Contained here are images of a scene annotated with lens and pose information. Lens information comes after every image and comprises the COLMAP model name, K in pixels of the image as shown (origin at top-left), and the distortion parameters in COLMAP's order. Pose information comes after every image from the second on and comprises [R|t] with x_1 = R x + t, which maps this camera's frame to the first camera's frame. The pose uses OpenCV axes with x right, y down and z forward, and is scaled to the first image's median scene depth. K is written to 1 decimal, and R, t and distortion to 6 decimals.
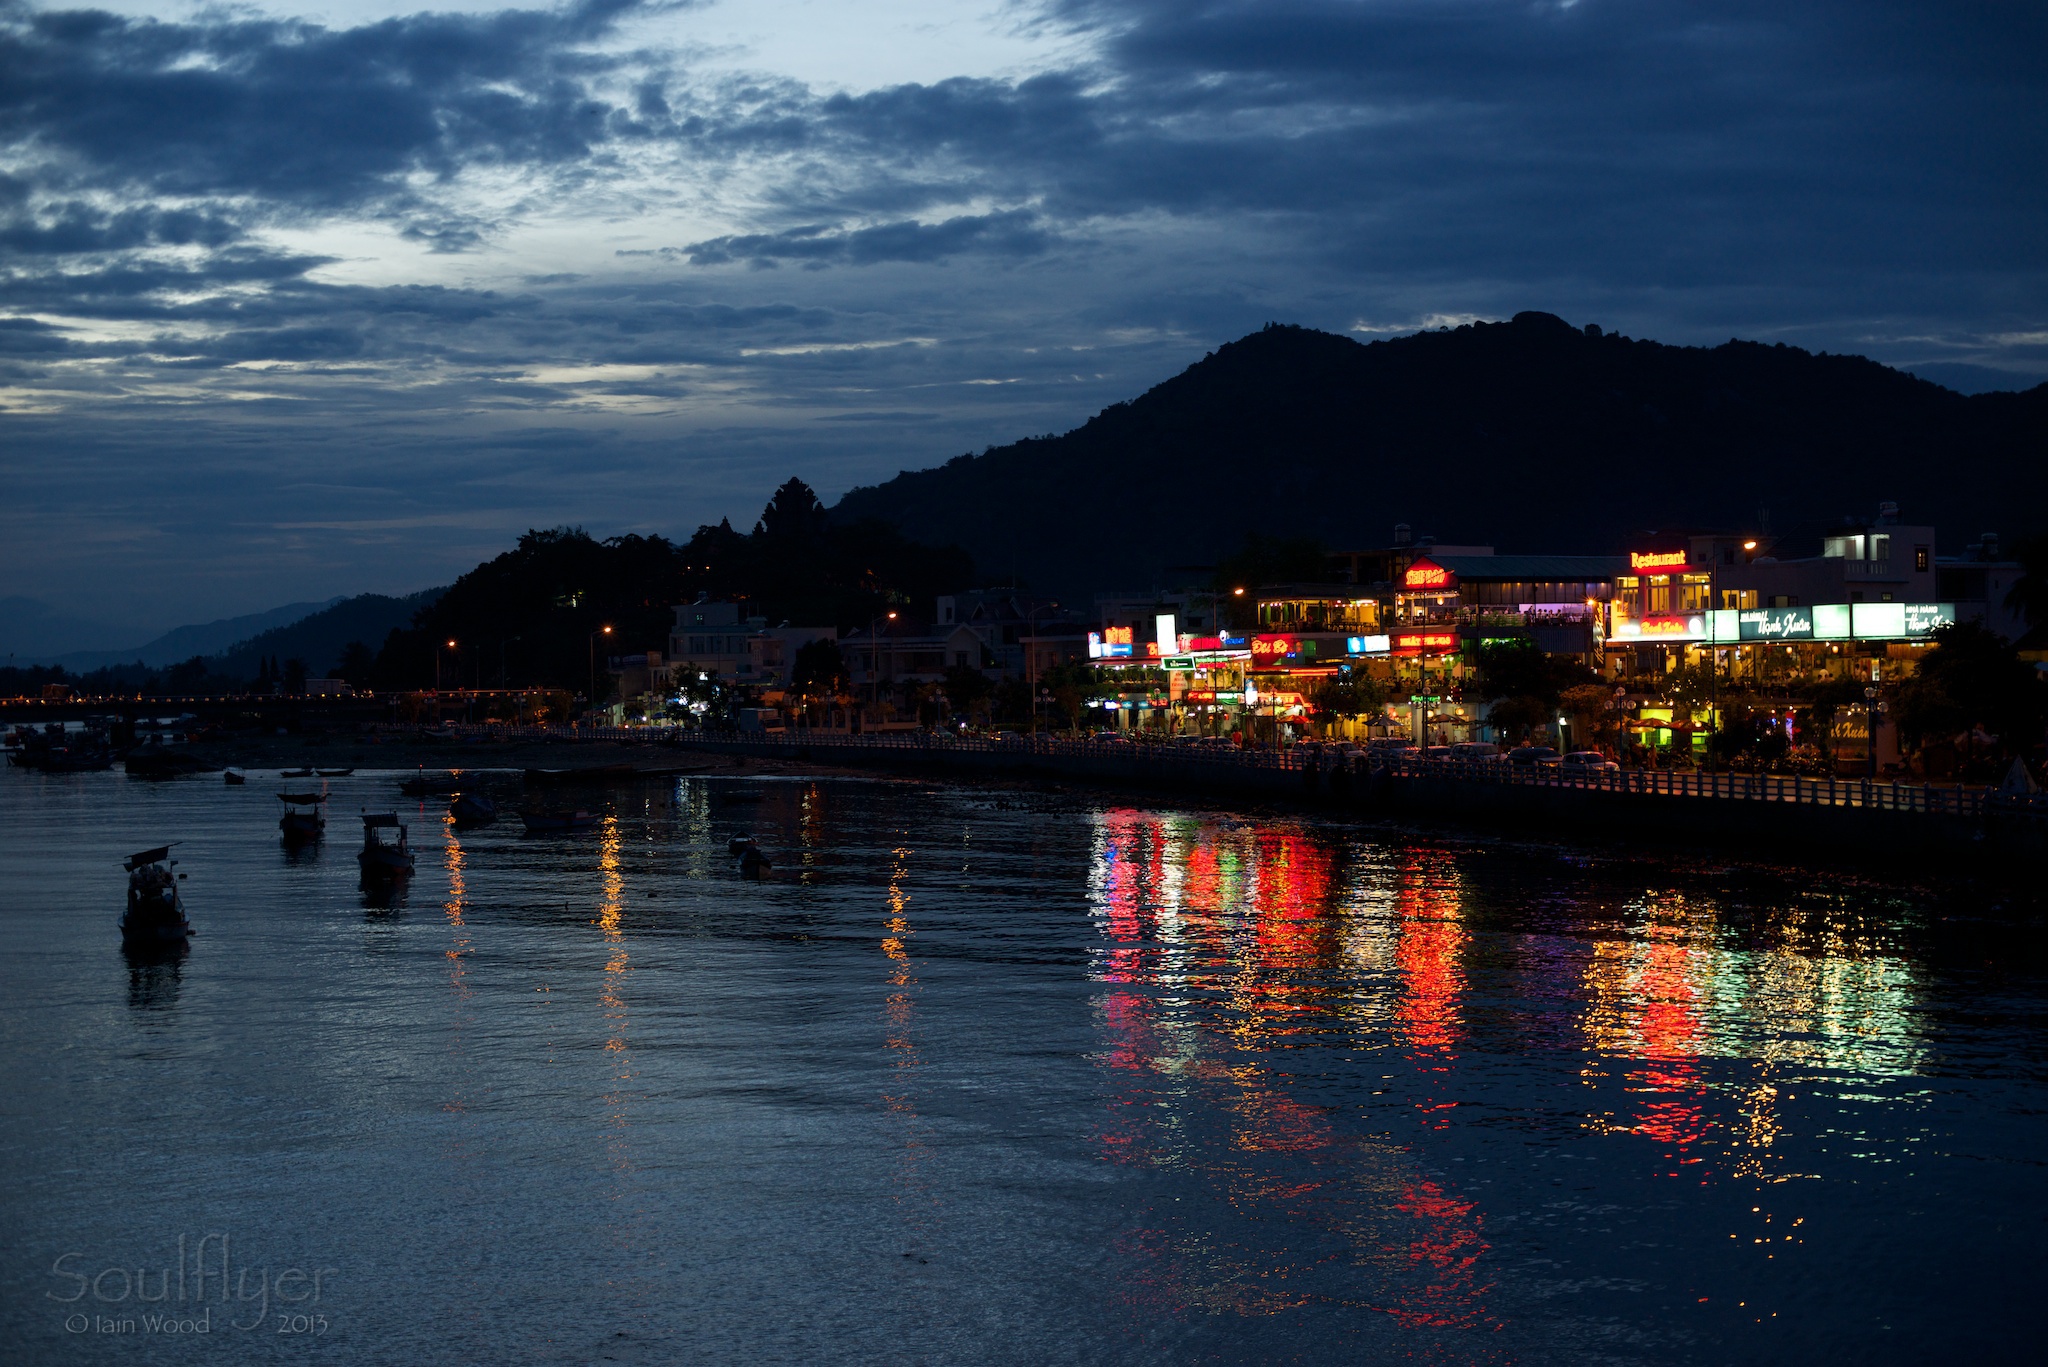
lens RADIAL K [[3077.1, 0, 1027.6], [0, 3077.1, 691.1], [0, 0, 1]] dist [-0.079515, 0.000000]
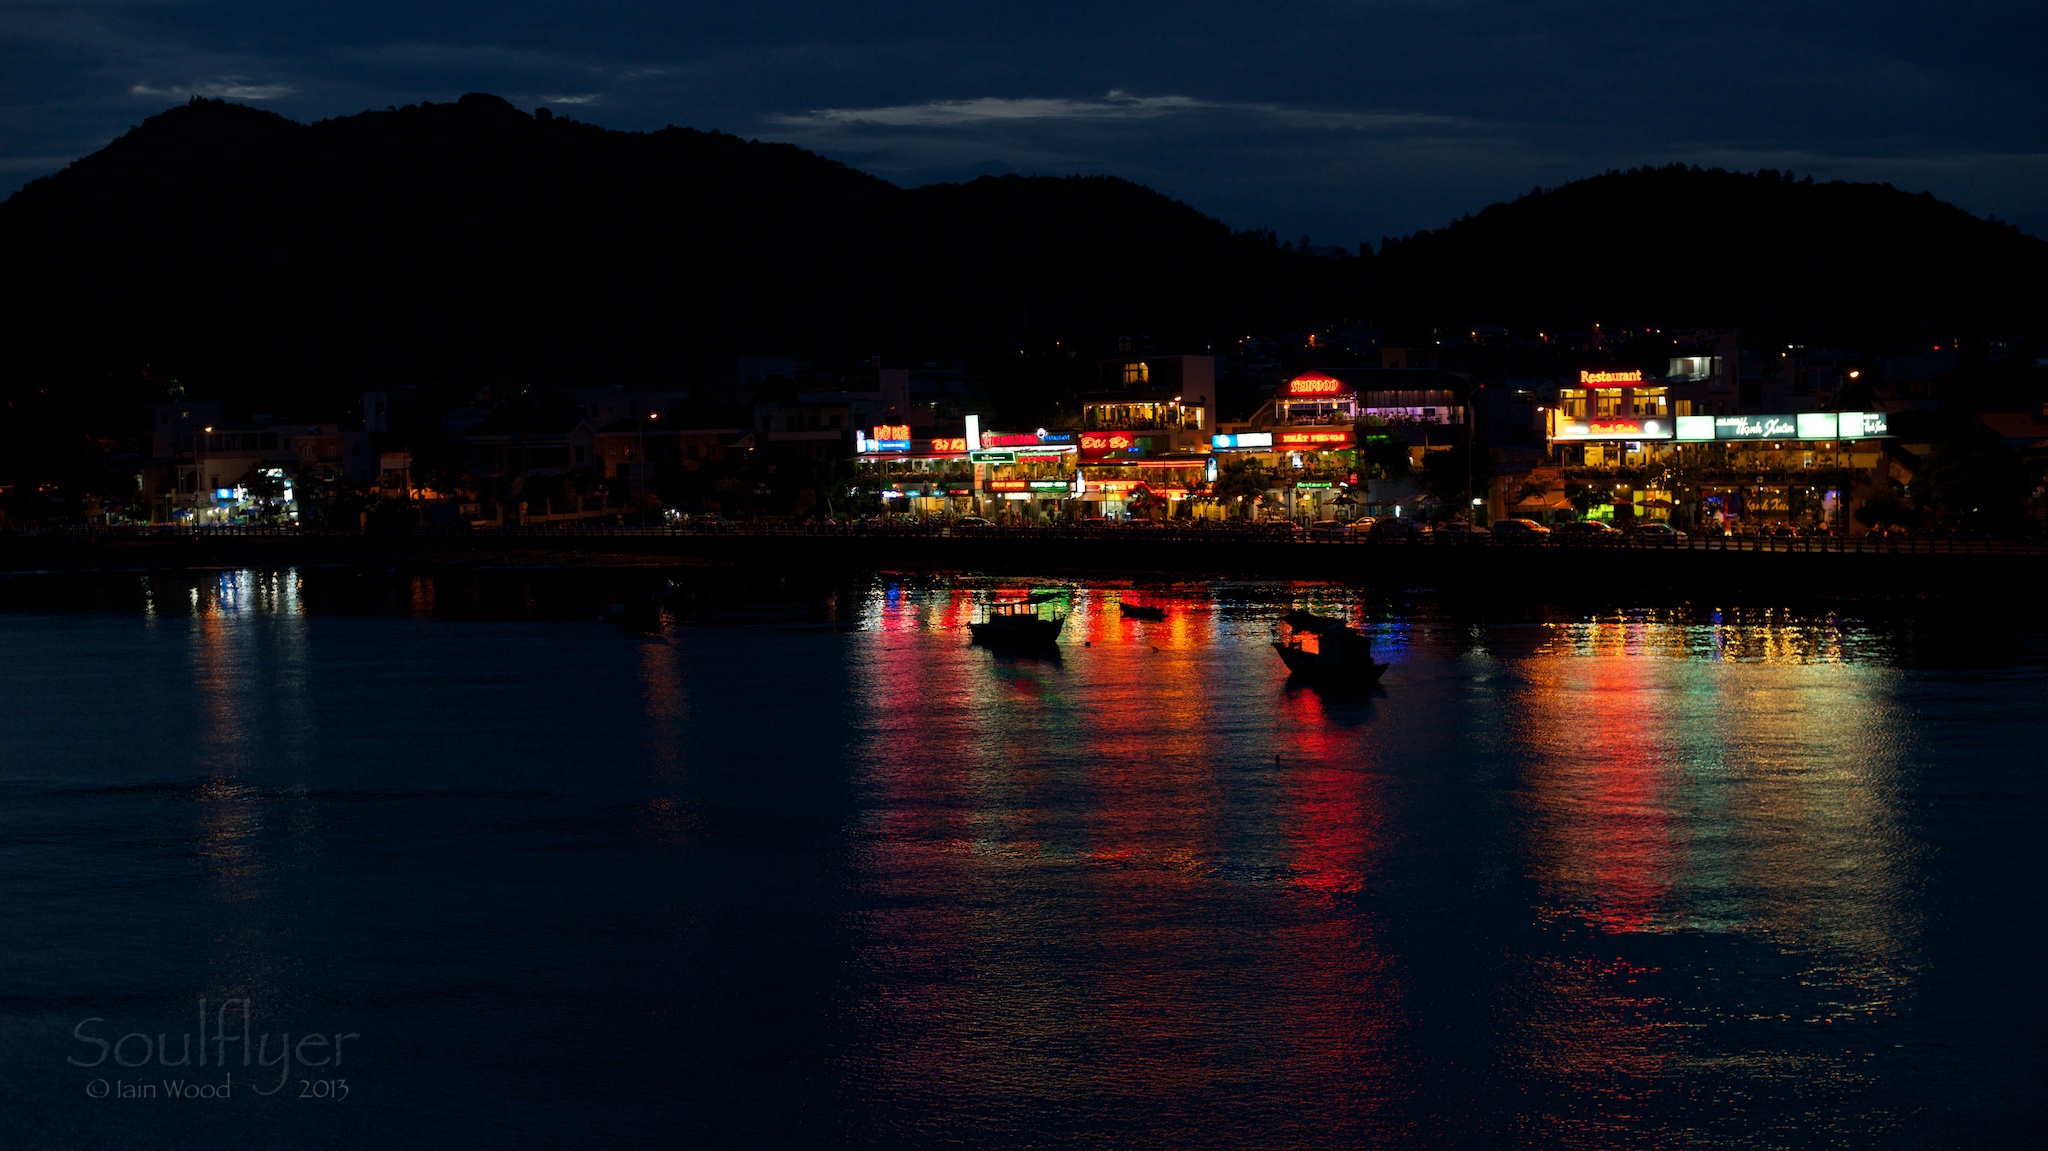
lens RADIAL K [[3174.0, 0, 1006.6], [0, 3174.0, 590.2], [0, 0, 1]] dist [-0.107680, 0.000000]
pose [[0.921695, -0.027856, 0.386913, -0.533565], [0.013032, 0.999079, 0.040883, -0.009977], [-0.387695, -0.032640, 0.921209, -0.138669]]
